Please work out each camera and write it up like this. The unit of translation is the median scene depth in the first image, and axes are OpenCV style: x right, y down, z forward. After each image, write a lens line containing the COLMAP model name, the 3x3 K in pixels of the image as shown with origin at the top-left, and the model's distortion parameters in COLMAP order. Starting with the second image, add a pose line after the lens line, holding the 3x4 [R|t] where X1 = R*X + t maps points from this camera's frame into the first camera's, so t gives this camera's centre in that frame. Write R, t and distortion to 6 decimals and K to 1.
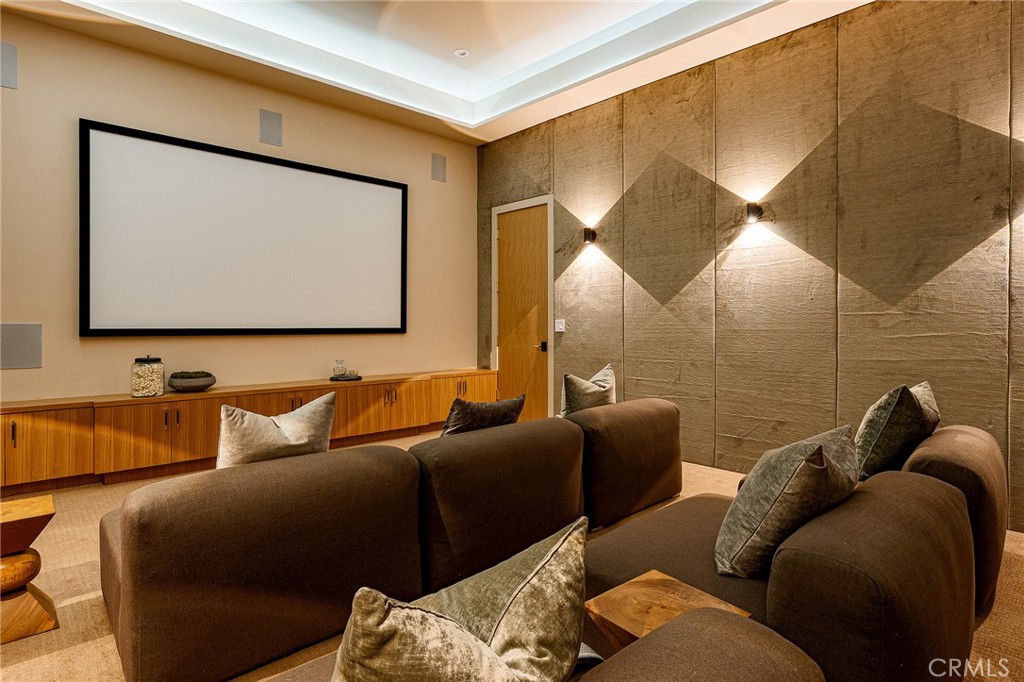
lens RADIAL K [[519.8, 0, 517.9], [0, 519.8, 313.0], [0, 0, 1]] dist [-0.002942, -0.000344]
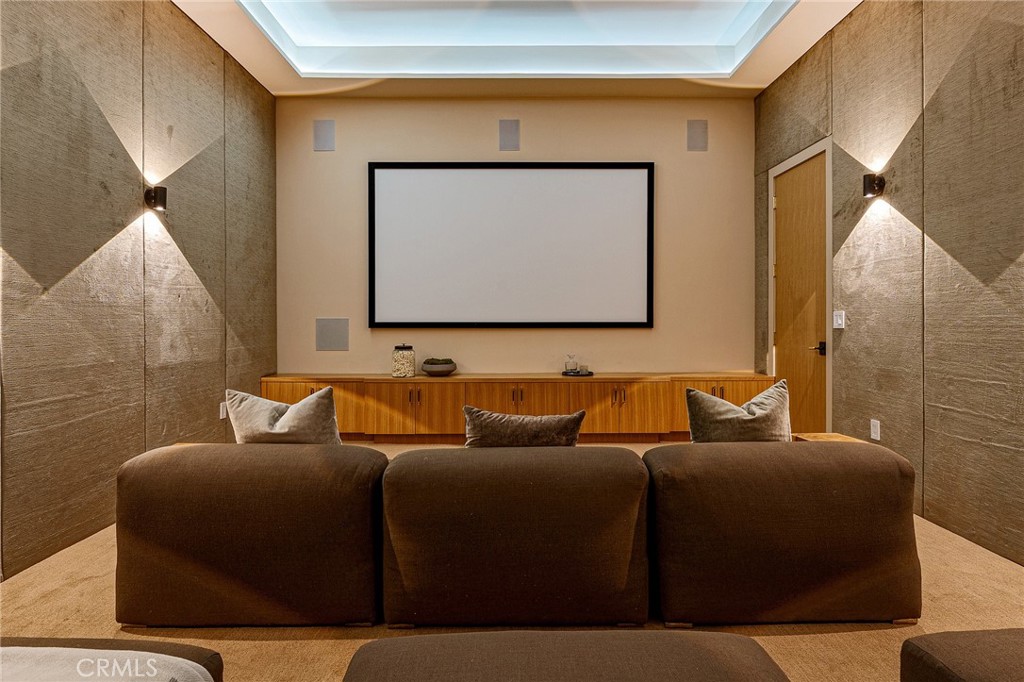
lens RADIAL K [[519.8, 0, 517.9], [0, 519.8, 313.0], [0, 0, 1]] dist [-0.002942, -0.000344]
pose [[0.749659, -0.007628, -0.661780, 0.235511], [0.016146, 0.999847, 0.006765, 0.003387], [0.661627, -0.015756, 0.749668, 0.194759]]
